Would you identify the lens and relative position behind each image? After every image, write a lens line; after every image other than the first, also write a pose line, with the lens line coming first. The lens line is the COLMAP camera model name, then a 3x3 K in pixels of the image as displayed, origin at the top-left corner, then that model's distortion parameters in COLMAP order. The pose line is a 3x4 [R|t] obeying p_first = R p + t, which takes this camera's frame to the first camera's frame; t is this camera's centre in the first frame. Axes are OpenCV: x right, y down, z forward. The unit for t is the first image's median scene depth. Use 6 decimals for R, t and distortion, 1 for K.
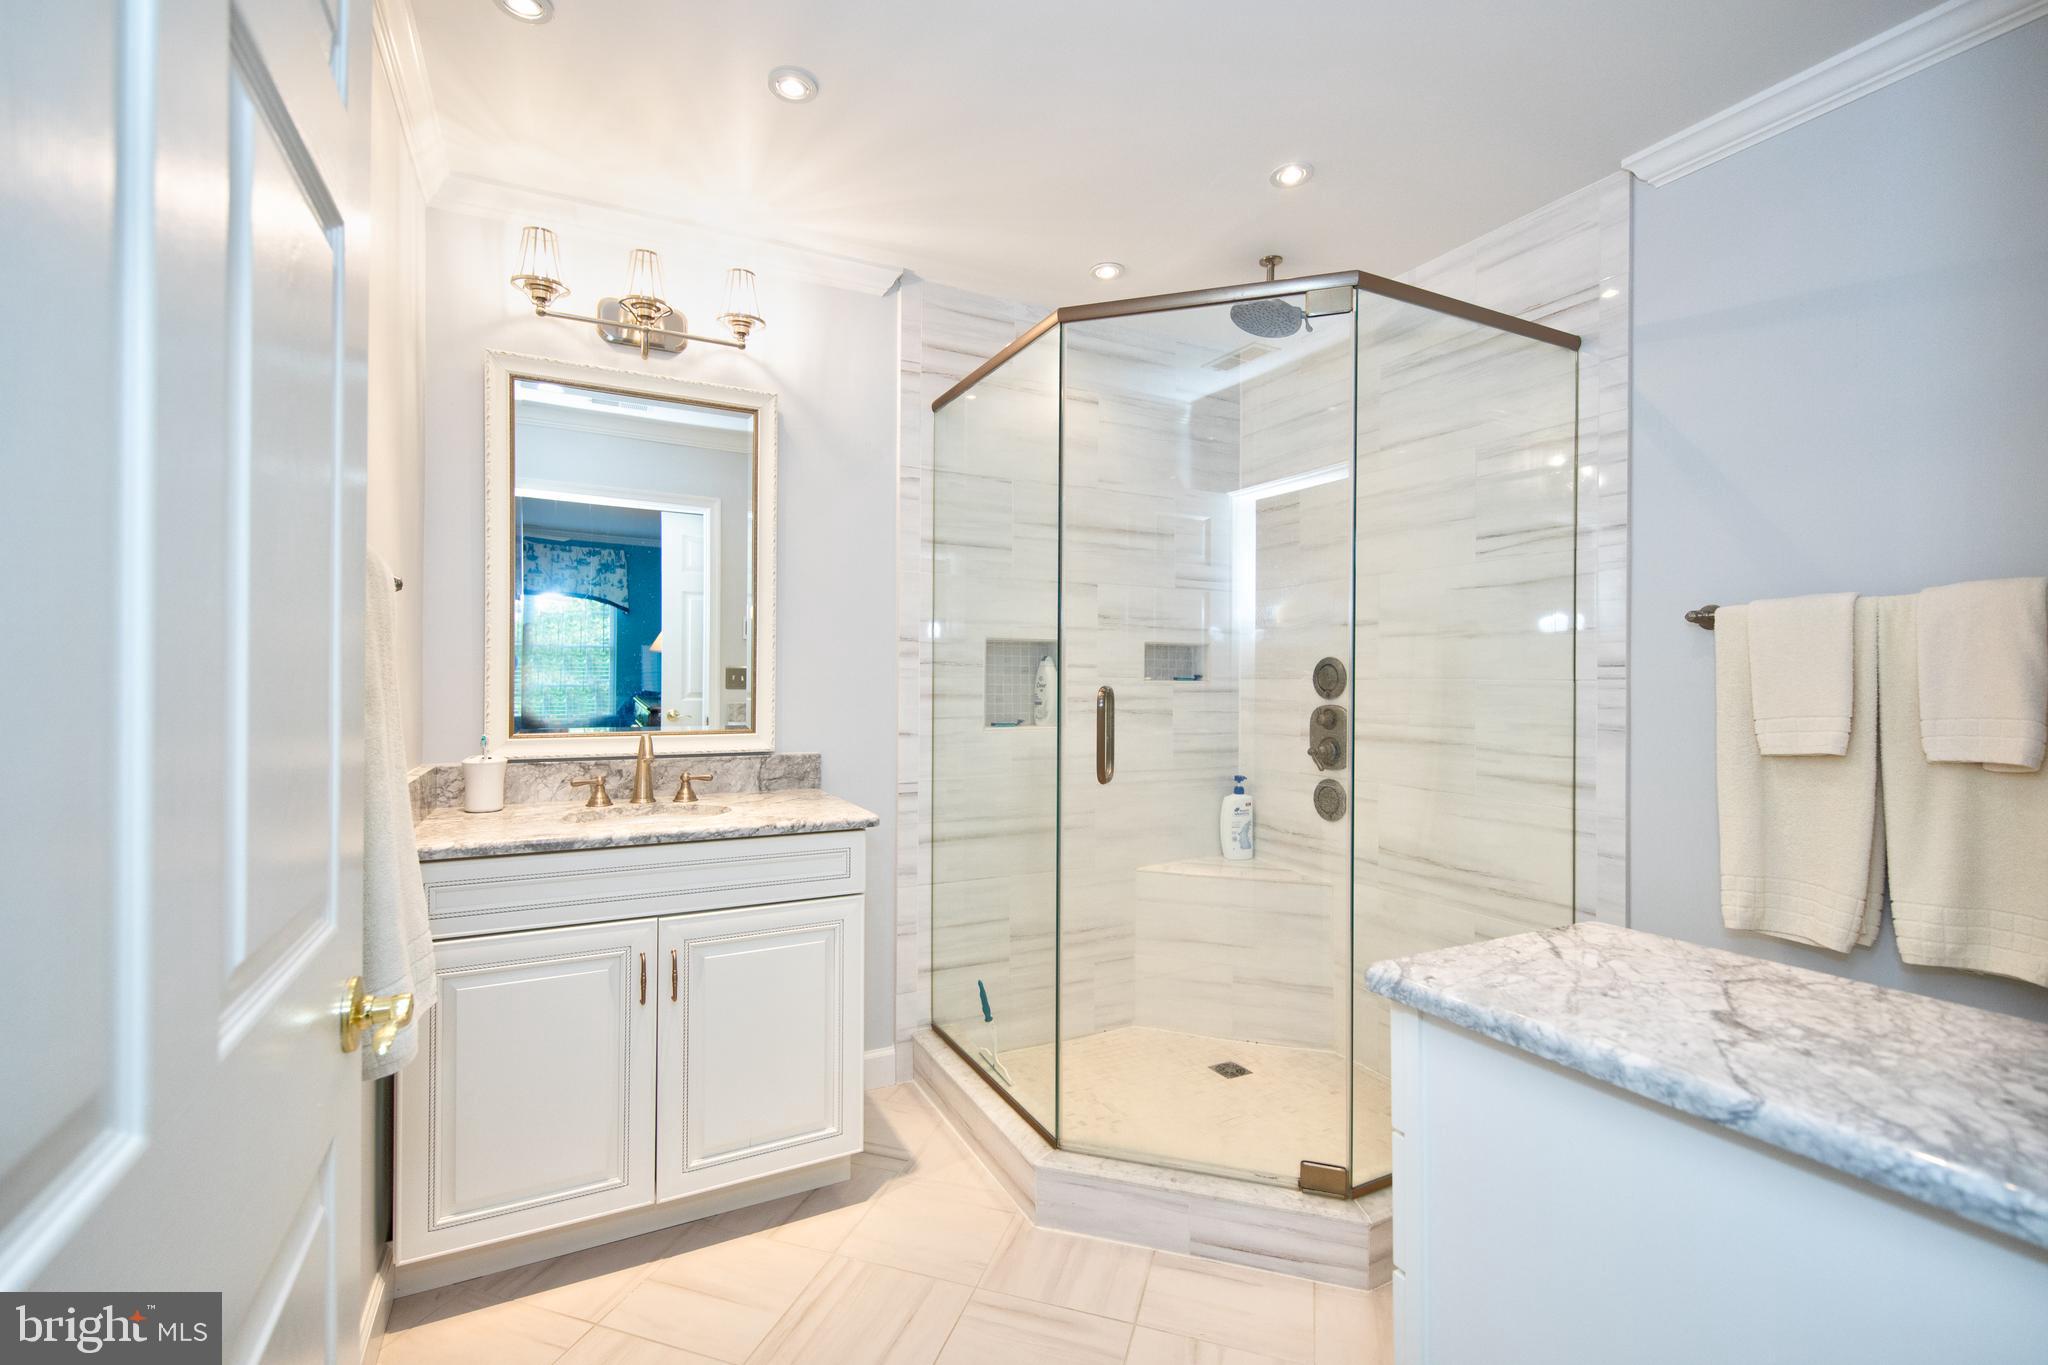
lens RADIAL K [[891.5, 0, 1025.7], [0, 891.5, 676.9], [0, 0, 1]] dist [0.014111, -0.004856]
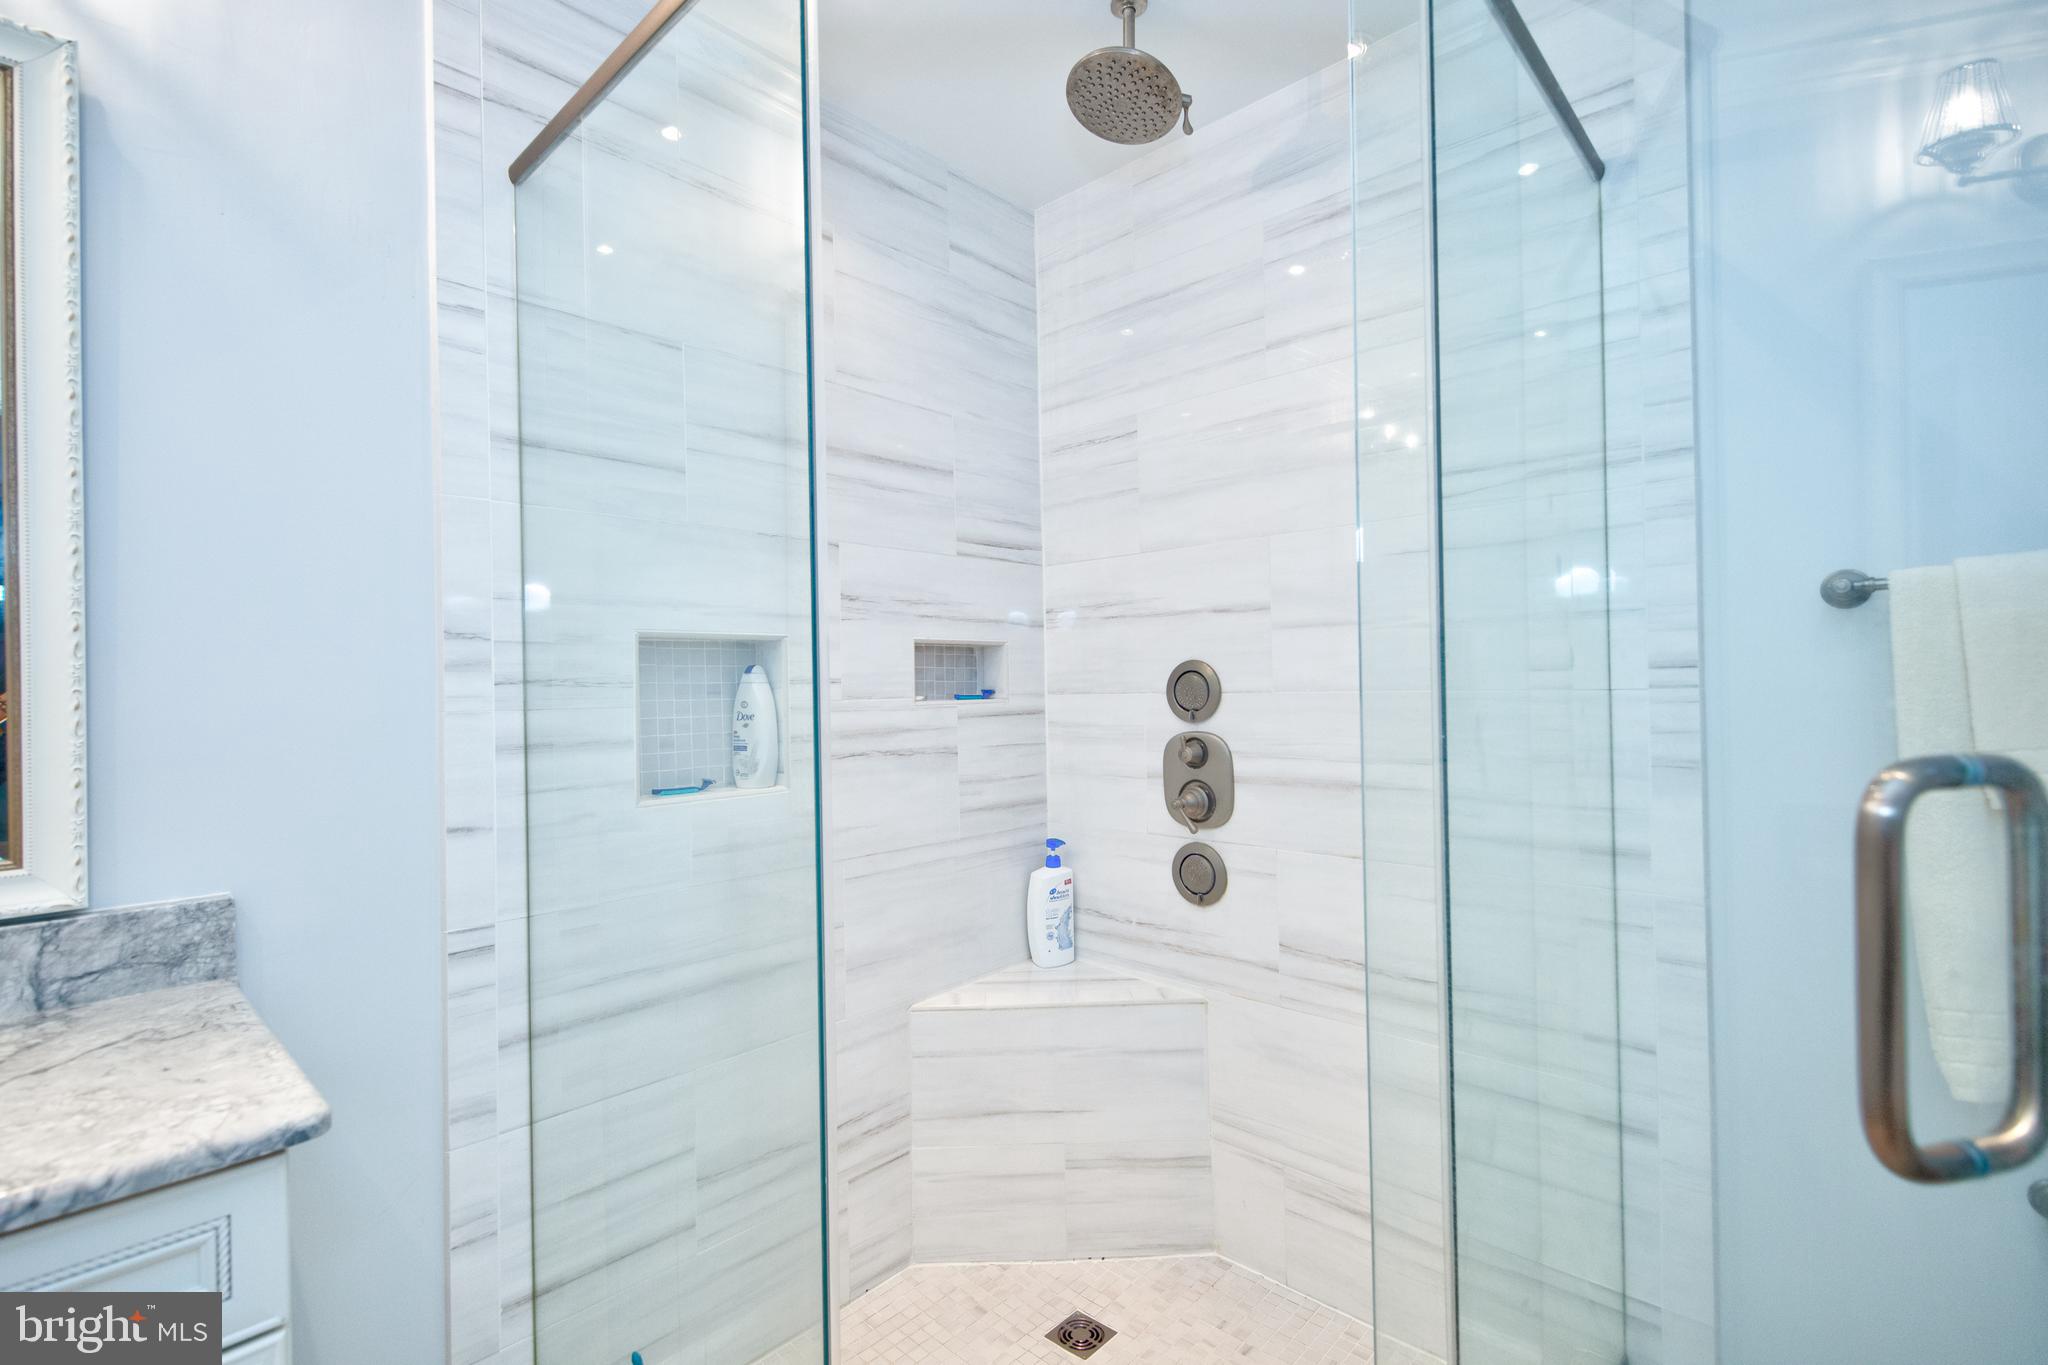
lens RADIAL K [[891.5, 0, 996.2], [0, 891.5, 680.7], [0, 0, 1]] dist [0.014111, -0.004856]
pose [[0.947823, -0.022086, 0.318031, -0.011888], [0.022512, 0.999744, 0.002336, -0.011809], [-0.318001, 0.004945, 0.948077, 0.430285]]
